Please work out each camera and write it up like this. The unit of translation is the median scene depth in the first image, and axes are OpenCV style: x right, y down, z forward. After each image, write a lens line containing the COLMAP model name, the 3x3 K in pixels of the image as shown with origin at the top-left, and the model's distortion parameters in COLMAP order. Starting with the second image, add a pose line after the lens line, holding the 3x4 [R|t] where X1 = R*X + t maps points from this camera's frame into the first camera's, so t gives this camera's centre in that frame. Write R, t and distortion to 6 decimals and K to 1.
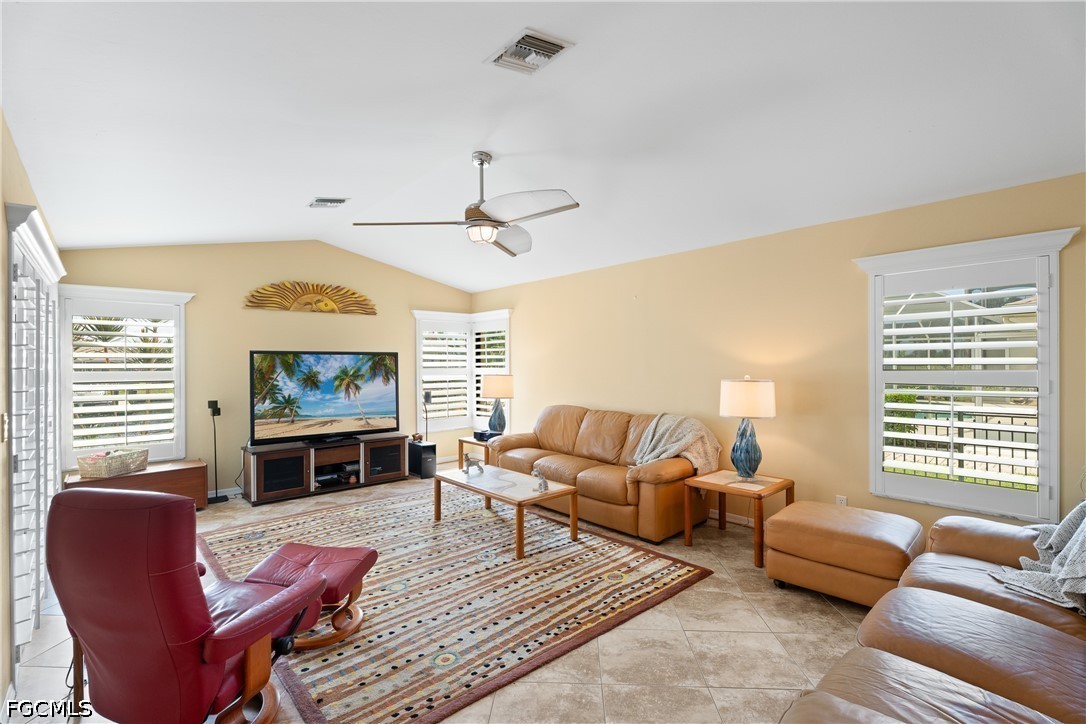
lens RADIAL K [[489.5, 0, 553.9], [0, 489.5, 369.2], [0, 0, 1]] dist [-0.002305, 0.001014]
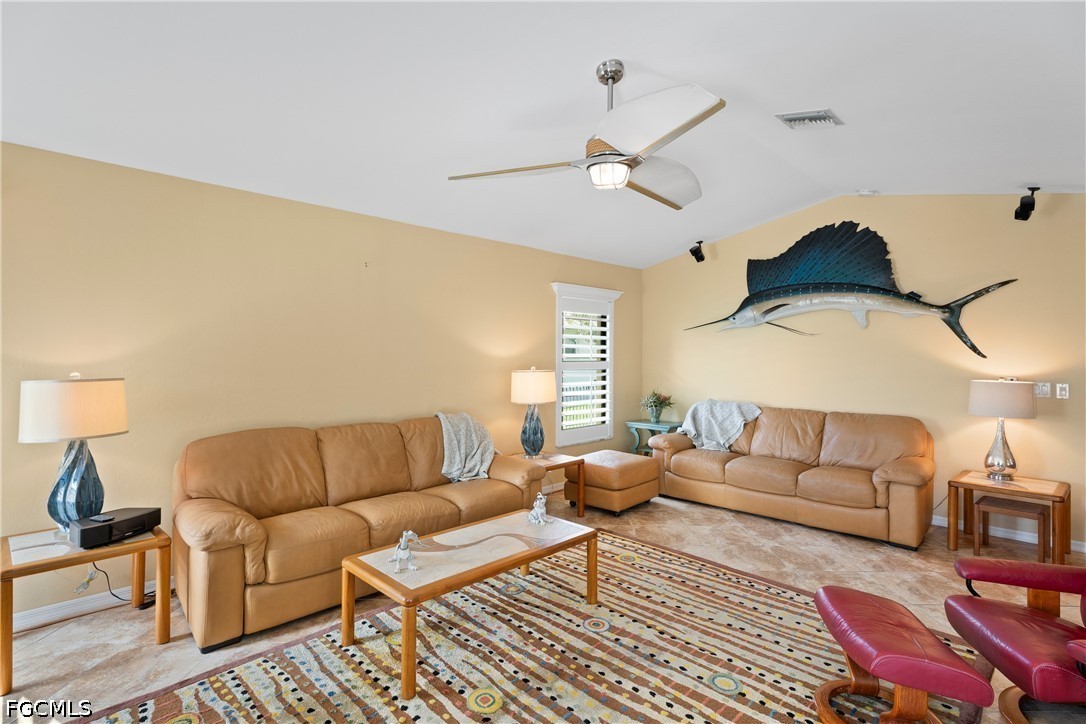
lens RADIAL K [[520.5, 0, 545.1], [0, 520.5, 354.6], [0, 0, 1]] dist [0.008719, -0.002326]
pose [[-0.029133, 0.007418, 0.999548, -0.980585], [0.006259, 0.999954, -0.007239, -0.005044], [-0.999556, 0.006045, -0.029178, 1.197024]]
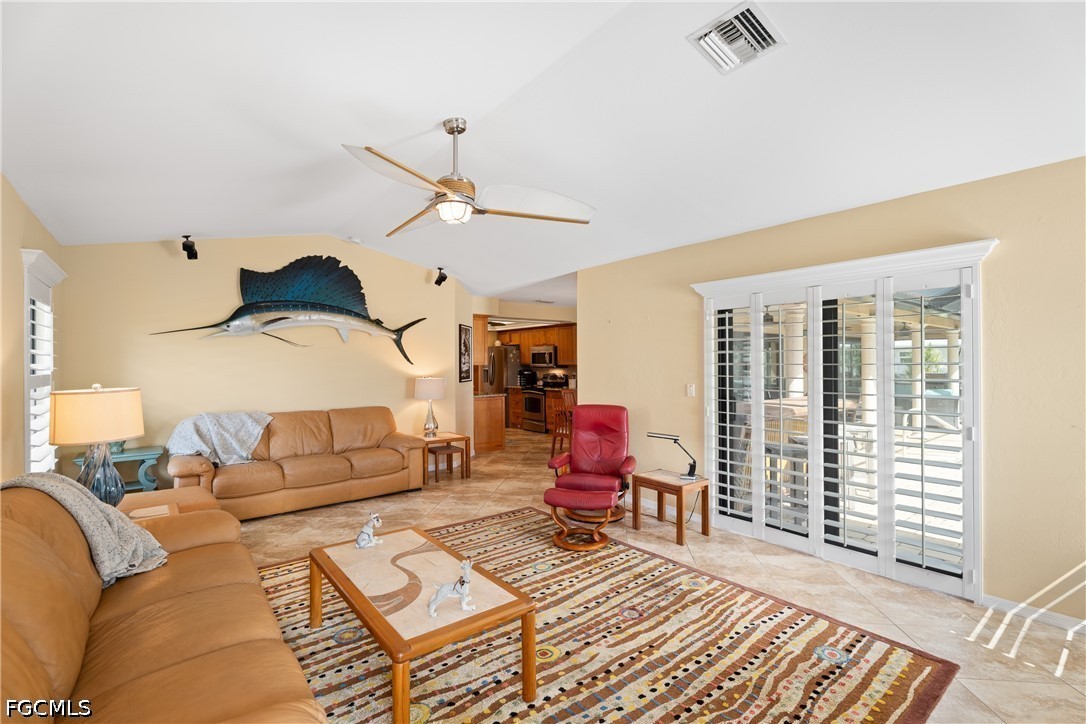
lens RADIAL K [[489.5, 0, 526.7], [0, 489.5, 359.9], [0, 0, 1]] dist [-0.002305, 0.001014]
pose [[-0.992981, 0.012047, 0.117655, -0.396099], [0.012458, 0.999919, 0.002762, -0.018187], [-0.117613, 0.004208, -0.993051, 1.969911]]
